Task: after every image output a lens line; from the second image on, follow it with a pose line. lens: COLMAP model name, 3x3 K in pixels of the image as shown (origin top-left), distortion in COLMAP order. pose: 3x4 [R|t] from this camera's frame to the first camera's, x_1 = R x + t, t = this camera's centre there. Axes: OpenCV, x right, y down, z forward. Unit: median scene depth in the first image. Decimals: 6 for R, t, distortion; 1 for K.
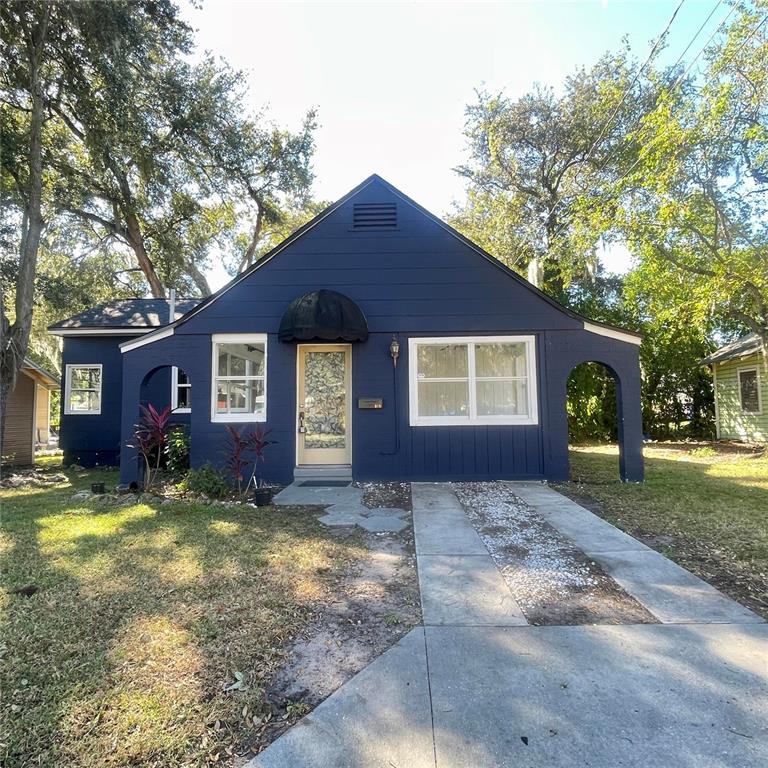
lens RADIAL K [[479.0, 0, 384.0], [0, 479.0, 384.0], [0, 0, 1]] dist [0.016771, -0.000940]
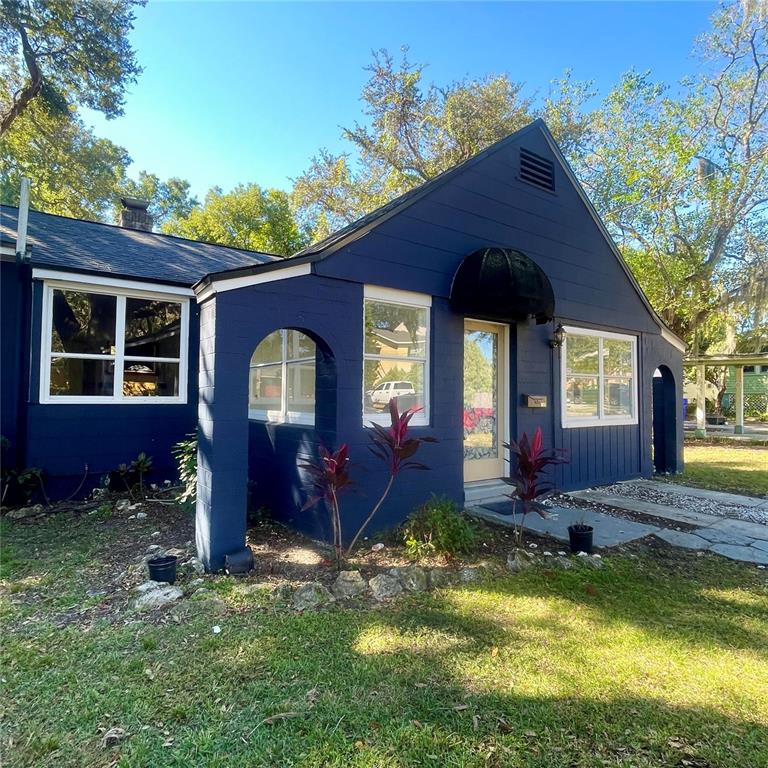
lens RADIAL K [[479.0, 0, 384.0], [0, 479.0, 384.0], [0, 0, 1]] dist [0.016771, -0.000940]
pose [[0.799749, 0.035992, 0.599254, -0.707406], [-0.053680, 0.998490, 0.011669, 0.015441], [-0.597929, -0.041501, 0.800474, 0.491505]]
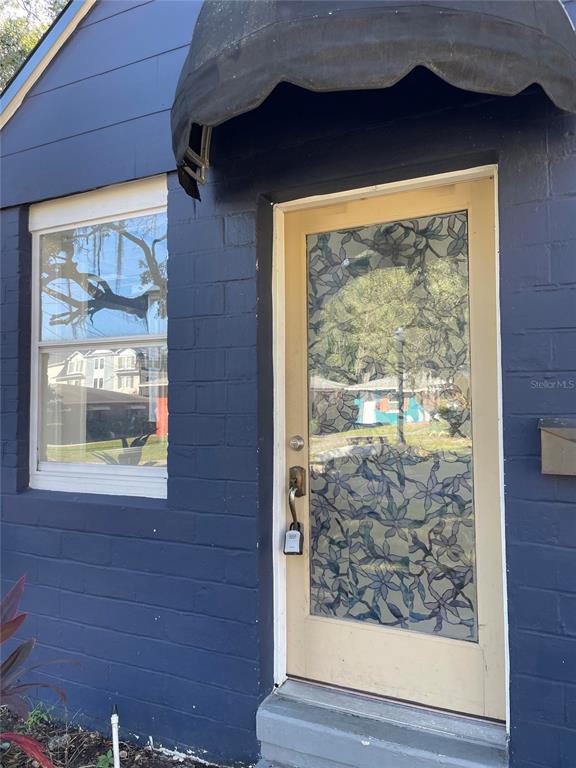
lens RADIAL K [[589.5, 0, 288.0], [0, 589.5, 384.0], [0, 0, 1]] dist [-0.001767, -0.002119]
pose [[0.910179, -0.020012, -0.413731, -0.046117], [0.028681, 0.999480, 0.014750, 0.009658], [0.413221, -0.025291, 0.910280, 0.725606]]
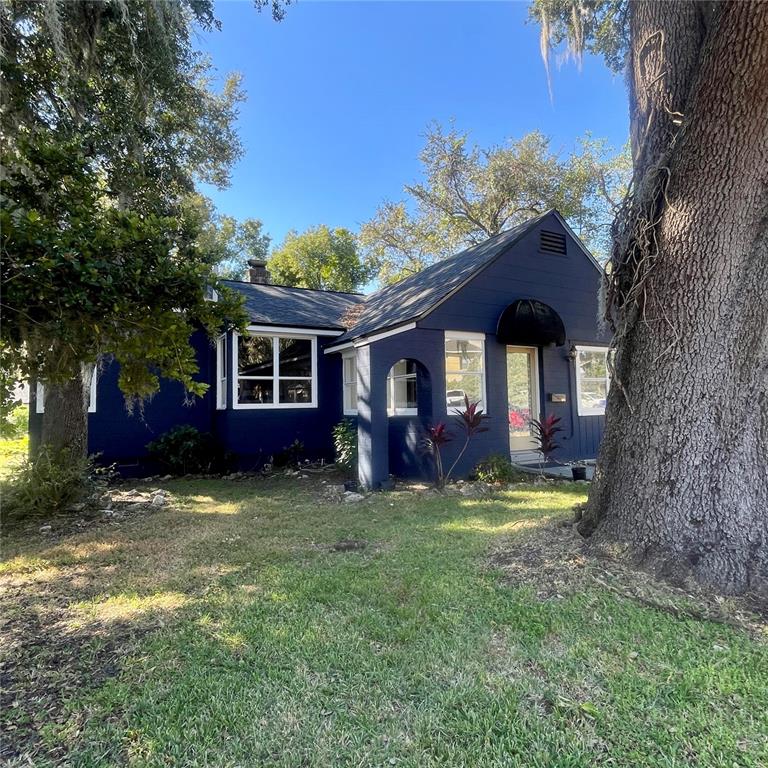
lens RADIAL K [[479.0, 0, 384.0], [0, 479.0, 384.0], [0, 0, 1]] dist [0.016771, -0.000940]
pose [[0.856872, 0.019813, 0.515148, -1.012759], [-0.020684, 0.999778, -0.004048, 0.019559], [-0.515114, -0.007186, 0.857092, 0.177325]]
